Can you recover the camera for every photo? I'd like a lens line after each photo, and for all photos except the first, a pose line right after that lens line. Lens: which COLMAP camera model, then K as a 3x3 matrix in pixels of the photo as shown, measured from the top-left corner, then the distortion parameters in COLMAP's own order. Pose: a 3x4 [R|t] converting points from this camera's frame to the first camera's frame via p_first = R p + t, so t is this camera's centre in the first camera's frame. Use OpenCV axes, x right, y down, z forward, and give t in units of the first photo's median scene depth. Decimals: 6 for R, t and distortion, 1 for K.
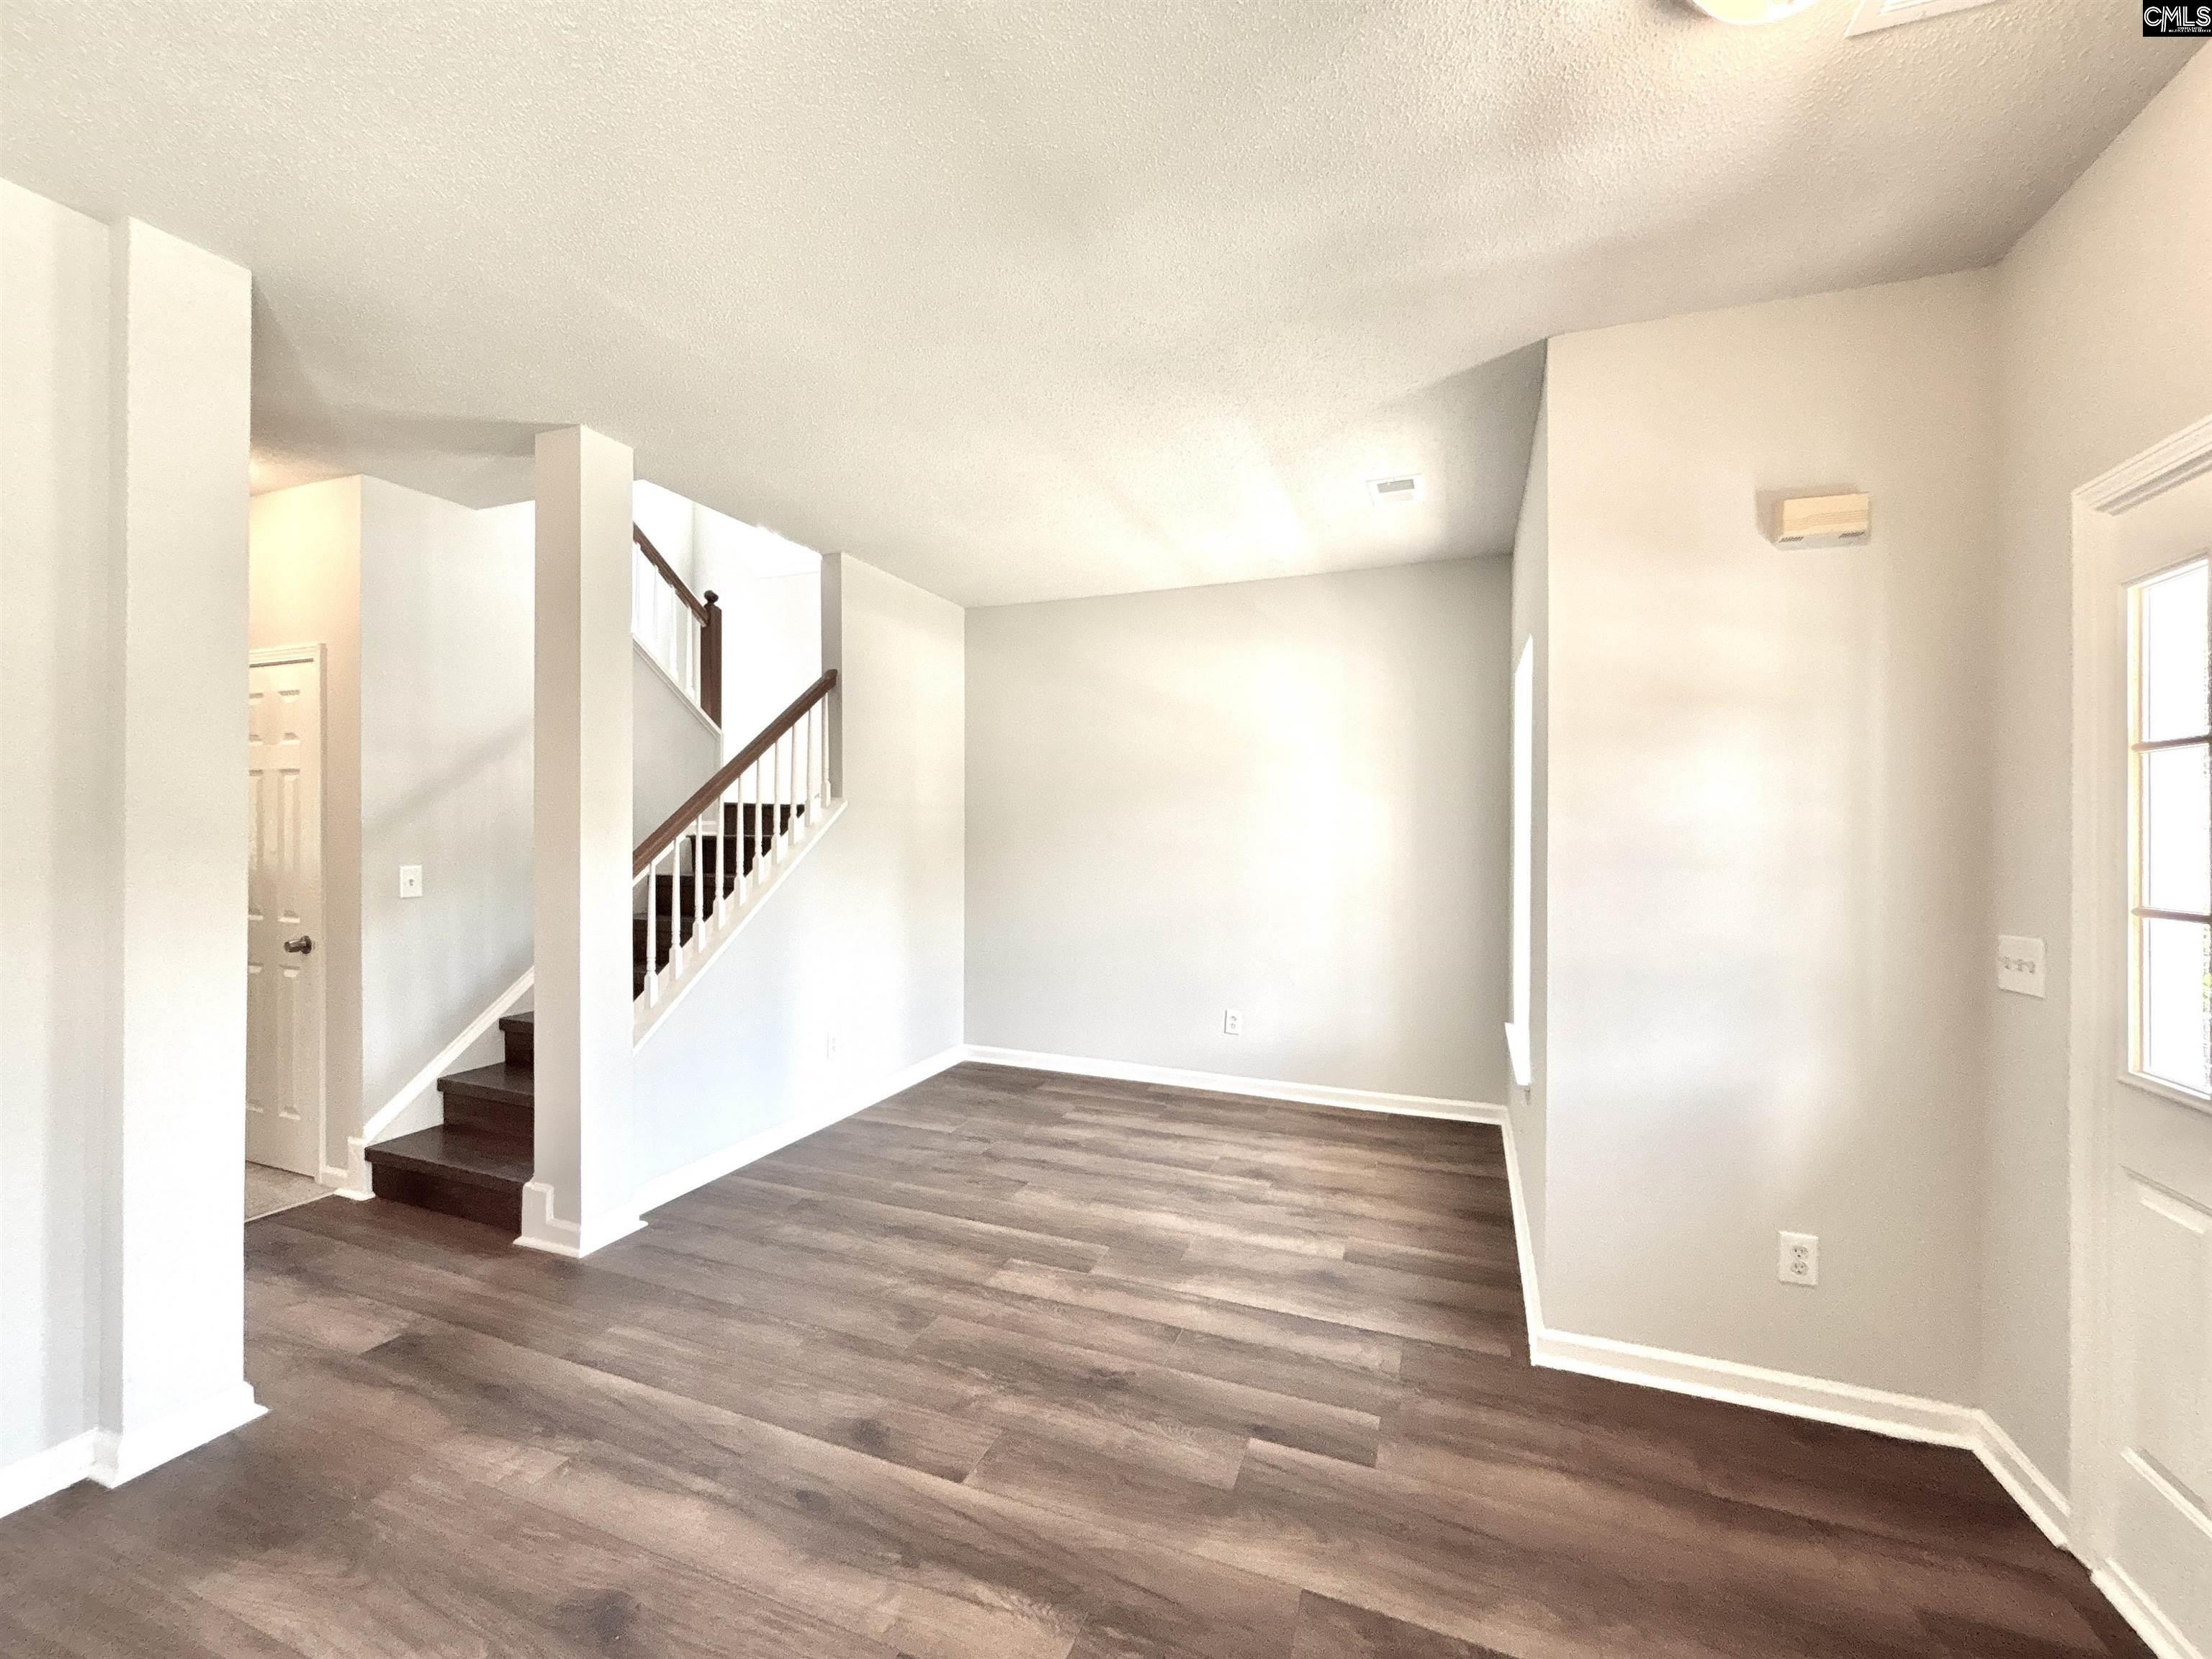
lens RADIAL K [[903.4, 0, 1104.8], [0, 903.4, 832.6], [0, 0, 1]] dist [-0.009262, 0.004893]
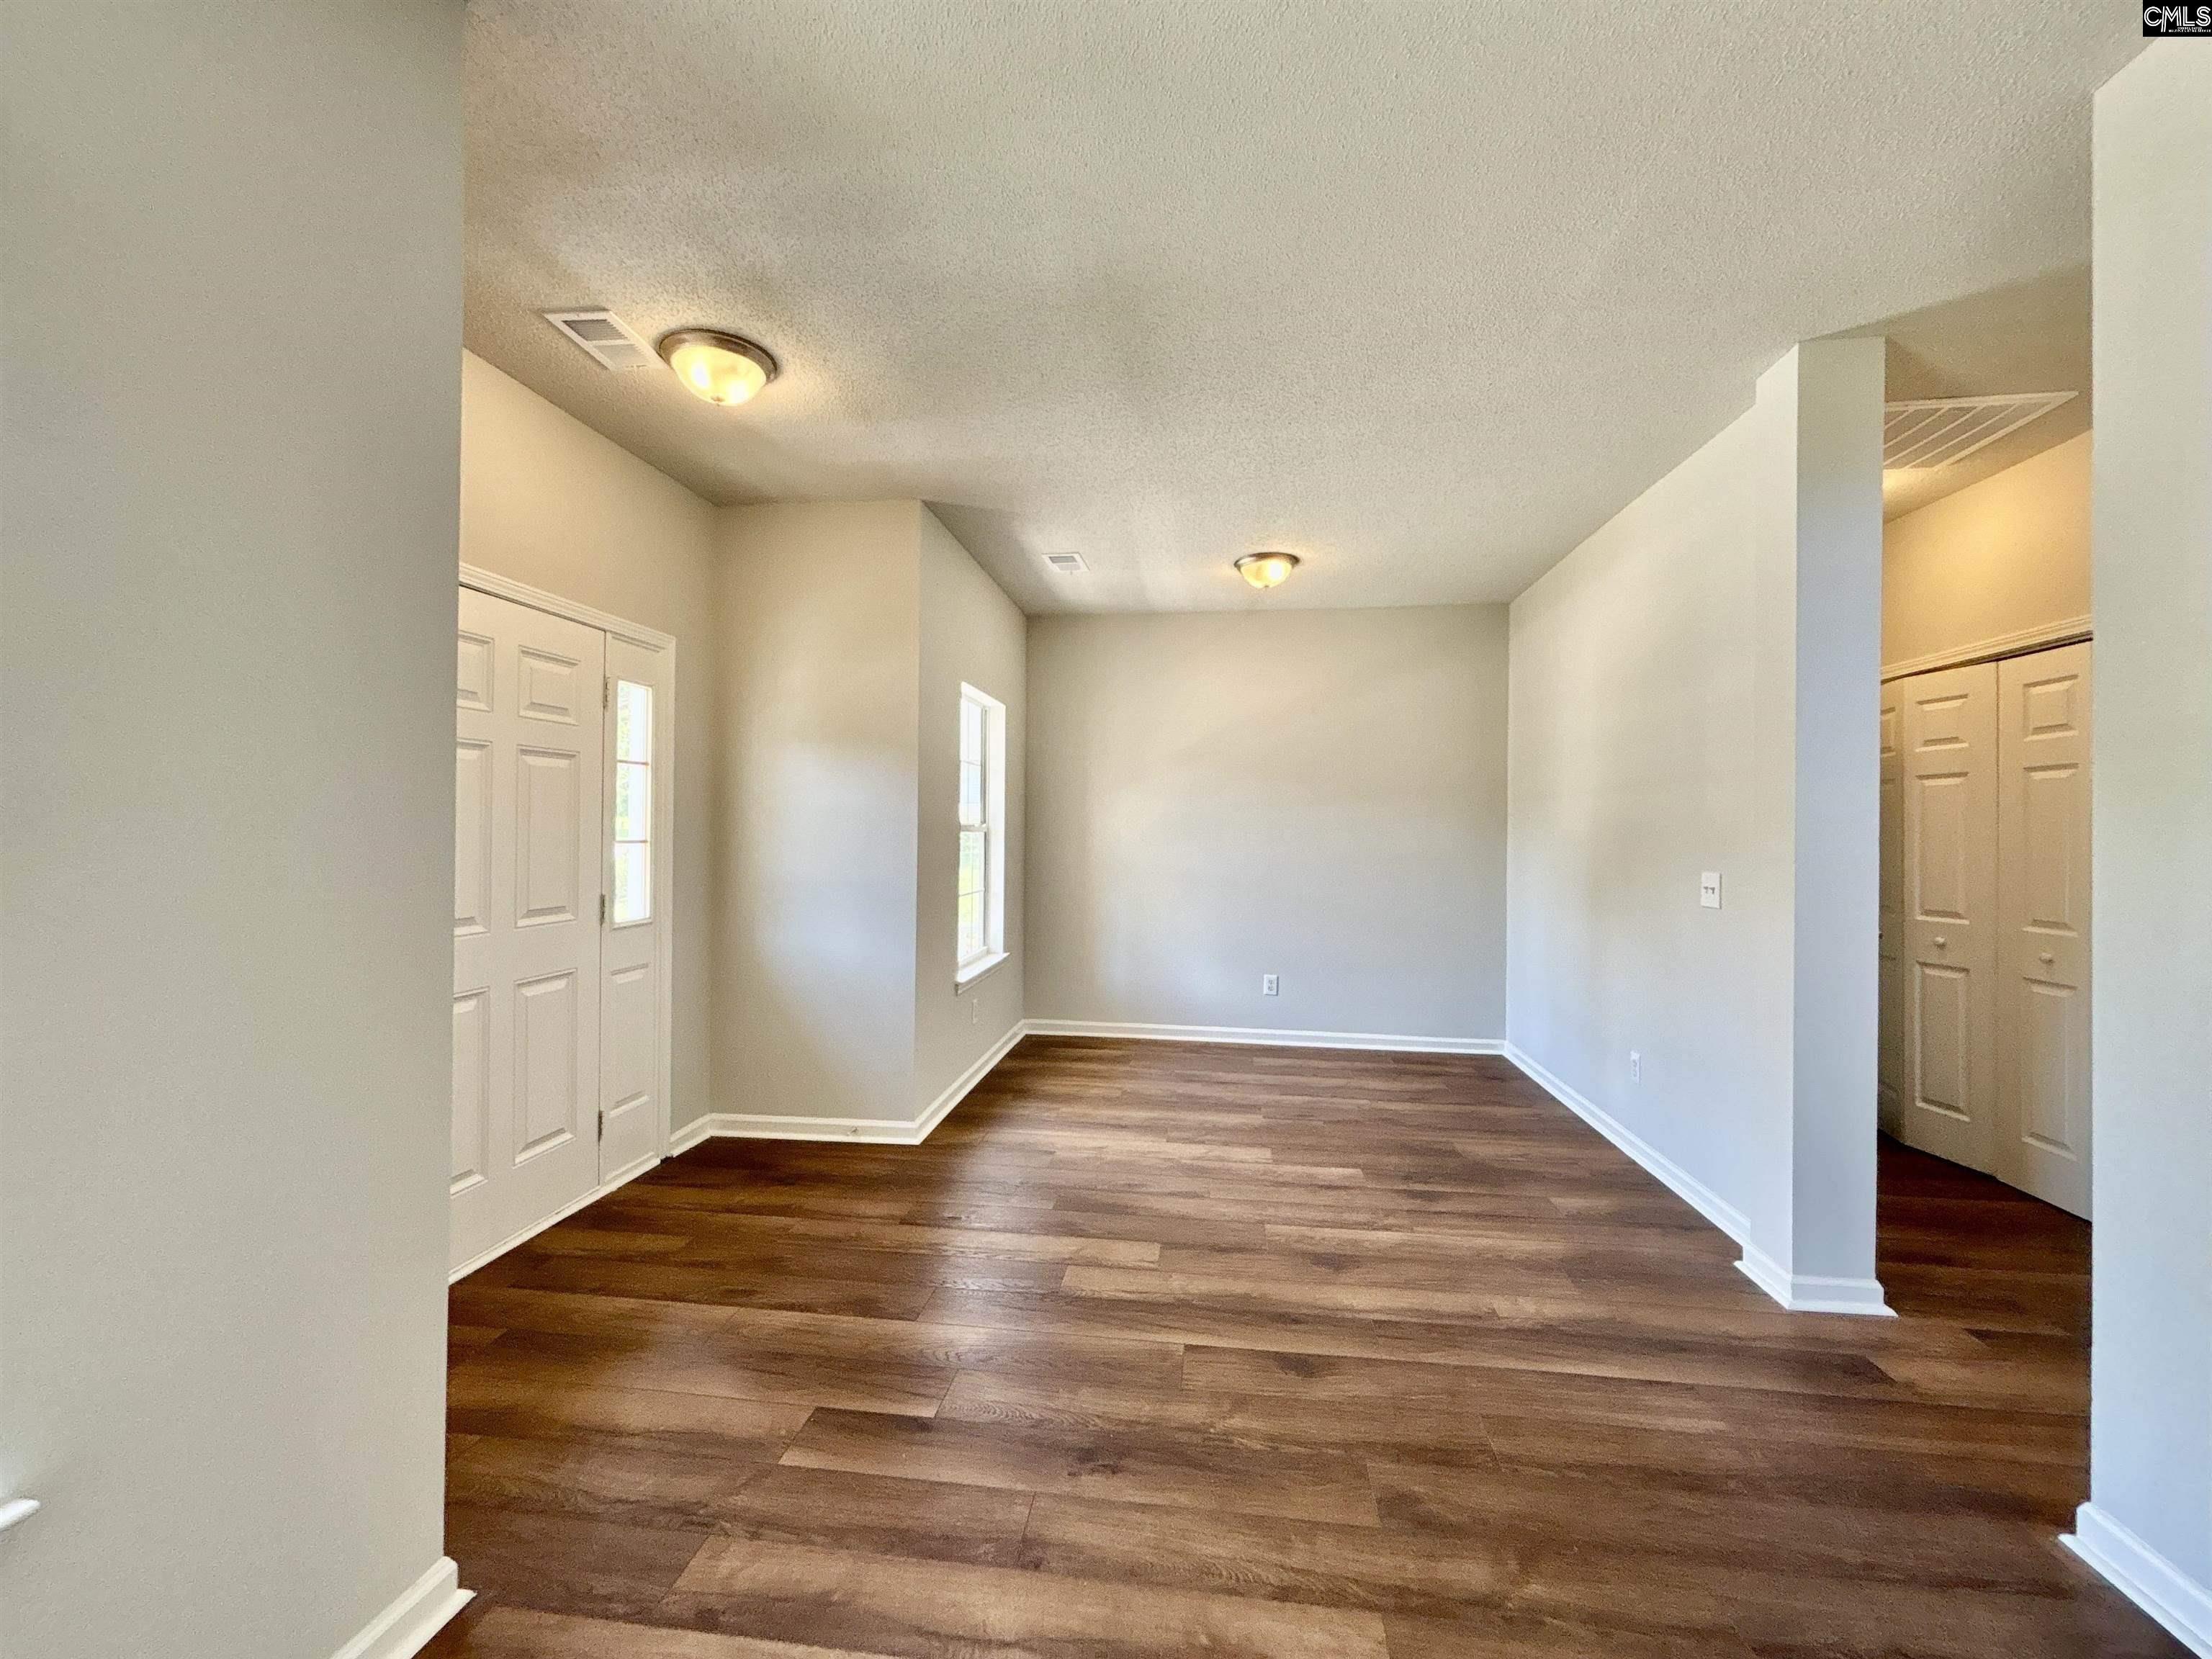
lens RADIAL K [[901.9, 0, 1106.2], [0, 901.9, 828.8], [0, 0, 1]] dist [0.000669, 0.000491]
pose [[-0.971278, -0.014632, -0.237498, 0.172960], [-0.016208, 0.999858, 0.004683, 0.023656], [0.237396, 0.008398, -0.971377, 1.548856]]
